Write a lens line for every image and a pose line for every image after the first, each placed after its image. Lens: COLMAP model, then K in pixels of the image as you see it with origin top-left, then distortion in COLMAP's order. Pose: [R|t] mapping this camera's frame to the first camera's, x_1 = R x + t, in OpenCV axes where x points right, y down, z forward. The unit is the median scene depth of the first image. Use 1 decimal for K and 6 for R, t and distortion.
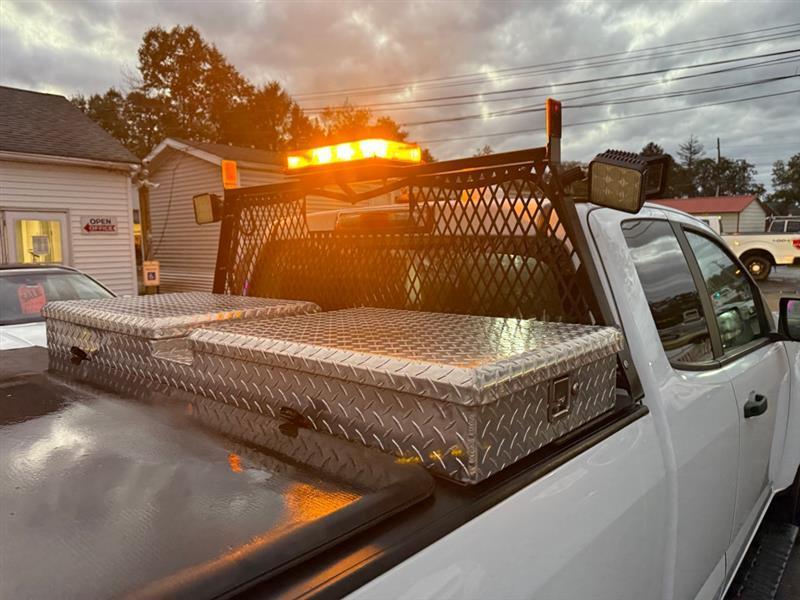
lens RADIAL K [[576.1, 0, 386.2], [0, 576.1, 291.4], [0, 0, 1]] dist [0.007849, -0.015970]
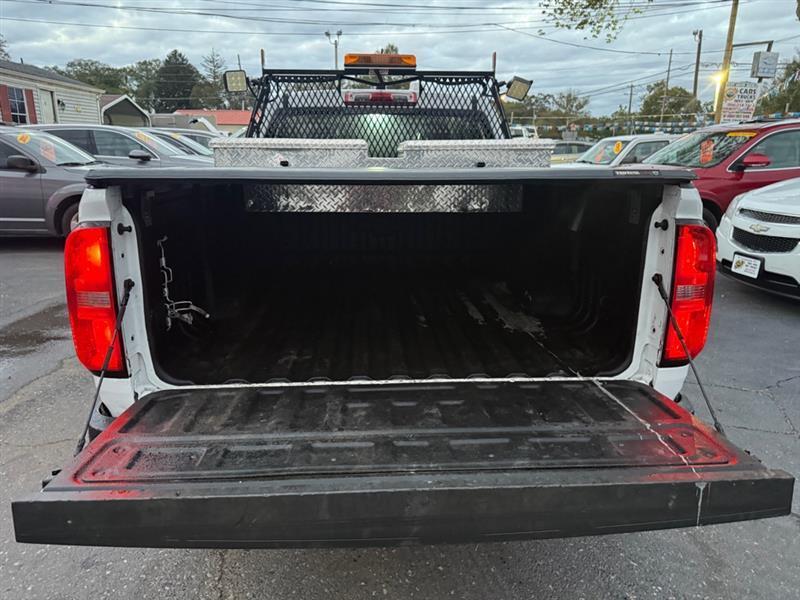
lens RADIAL K [[576.1, 0, 403.9], [0, 576.1, 301.0], [0, 0, 1]] dist [0.007849, -0.015970]
pose [[0.697635, -0.158633, 0.698671, -0.438638], [0.042962, 0.982688, 0.180220, 0.060313], [-0.715164, -0.095712, 0.692373, -0.126099]]
